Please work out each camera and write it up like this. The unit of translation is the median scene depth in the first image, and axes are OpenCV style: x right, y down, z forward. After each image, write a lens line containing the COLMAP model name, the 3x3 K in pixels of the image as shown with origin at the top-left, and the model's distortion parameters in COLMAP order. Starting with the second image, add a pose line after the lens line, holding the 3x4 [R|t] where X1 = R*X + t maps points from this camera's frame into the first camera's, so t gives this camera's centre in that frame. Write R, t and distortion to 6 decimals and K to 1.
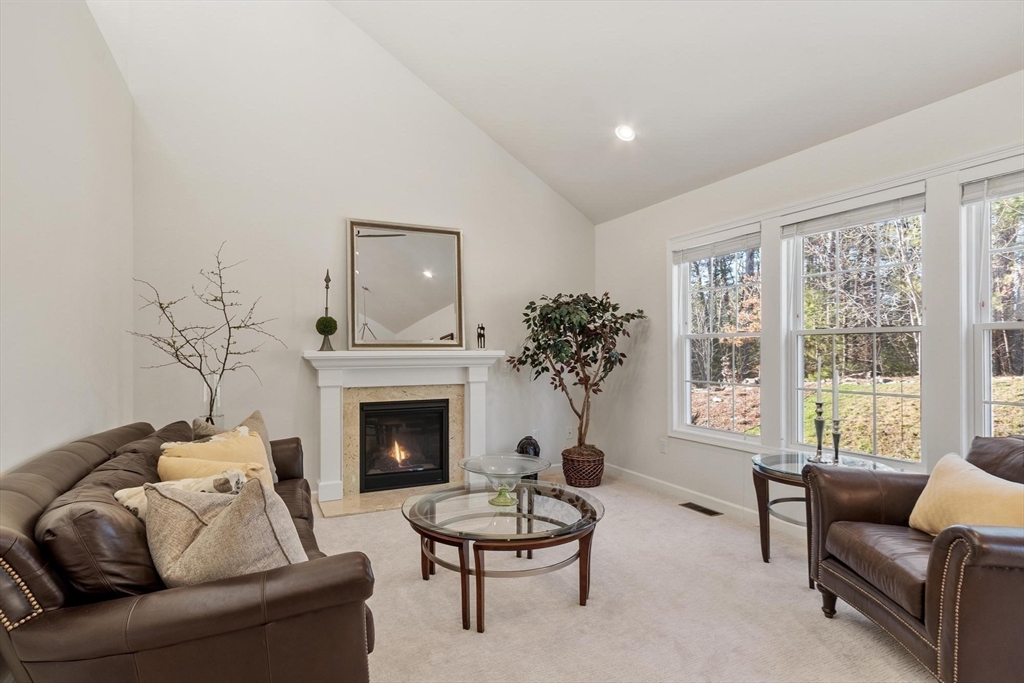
lens RADIAL K [[534.0, 0, 512.9], [0, 534.0, 346.2], [0, 0, 1]] dist [0.000094, -0.000497]
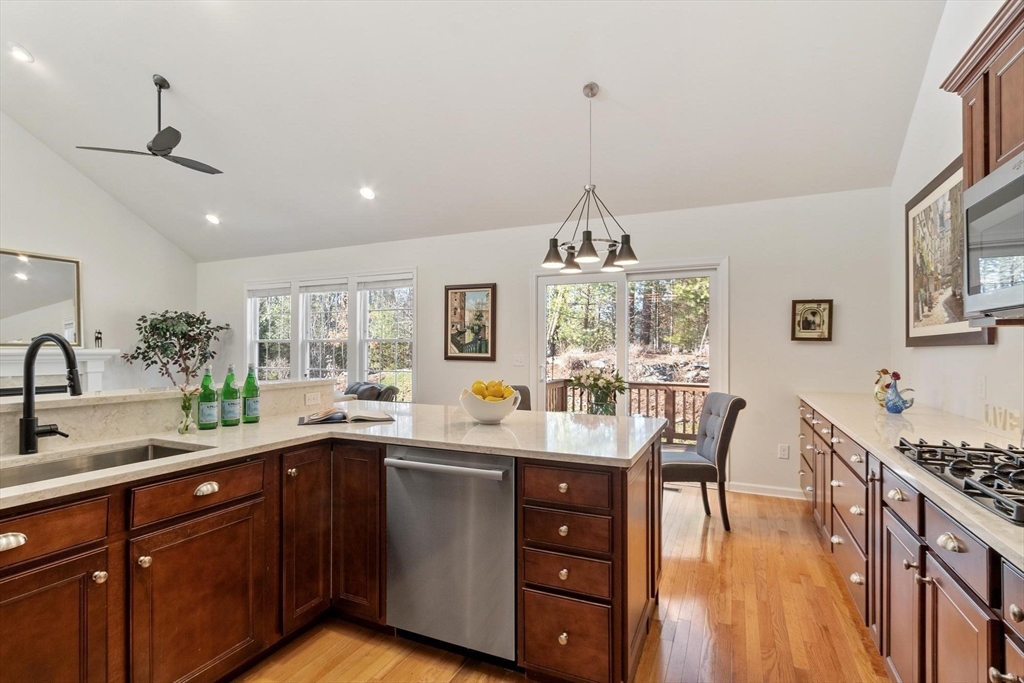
lens RADIAL K [[534.0, 0, 517.5], [0, 534.0, 346.6], [0, 0, 1]] dist [0.000094, -0.000497]
pose [[0.795614, 0.008210, 0.605748, -0.033891], [-0.007698, 0.999964, -0.003441, -0.002272], [-0.605755, -0.001925, 0.795649, -0.768169]]
